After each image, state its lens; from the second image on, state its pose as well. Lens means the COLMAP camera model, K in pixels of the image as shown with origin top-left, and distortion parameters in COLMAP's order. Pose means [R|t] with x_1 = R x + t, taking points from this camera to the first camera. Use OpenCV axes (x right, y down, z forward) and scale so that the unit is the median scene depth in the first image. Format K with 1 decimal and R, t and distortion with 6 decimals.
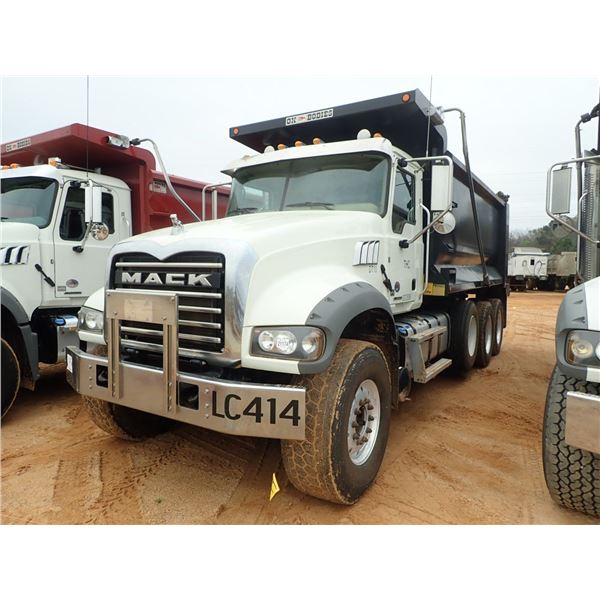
lens RADIAL K [[443.5, 0, 301.1], [0, 443.5, 290.5], [0, 0, 1]] dist [-0.004686, -0.001772]
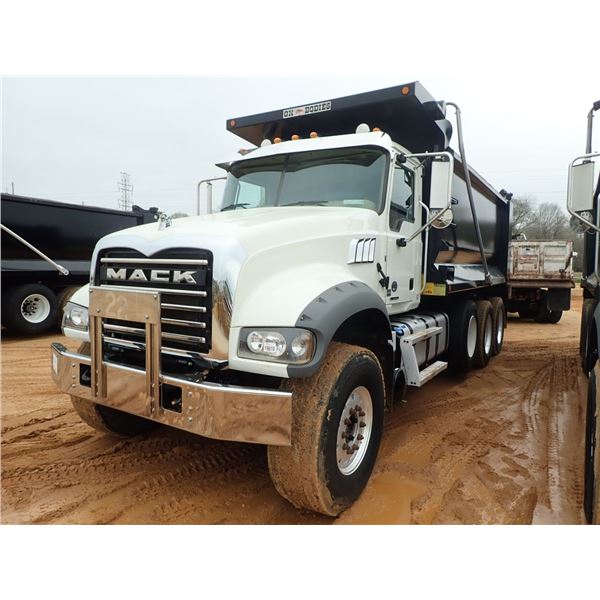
lens RADIAL K [[443.5, 0, 301.1], [0, 443.5, 290.5], [0, 0, 1]] dist [-0.004686, -0.001772]
pose [[0.999893, 0.014297, -0.003237, 0.020065], [-0.014267, 0.999855, 0.009349, -0.006317], [0.003370, -0.009302, 0.999951, 0.034021]]
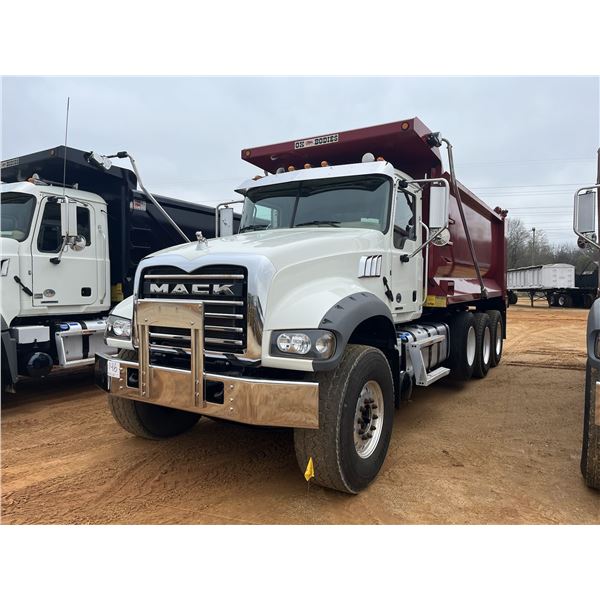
lens RADIAL K [[449.2, 0, 305.8], [0, 449.2, 295.2], [0, 0, 1]] dist [0.035979, -0.041983]
pose [[0.999978, 0.000059, 0.006615, -0.021298], [0.000087, 0.999757, -0.022024, 0.012000], [-0.006614, 0.022024, 0.999736, -0.120531]]
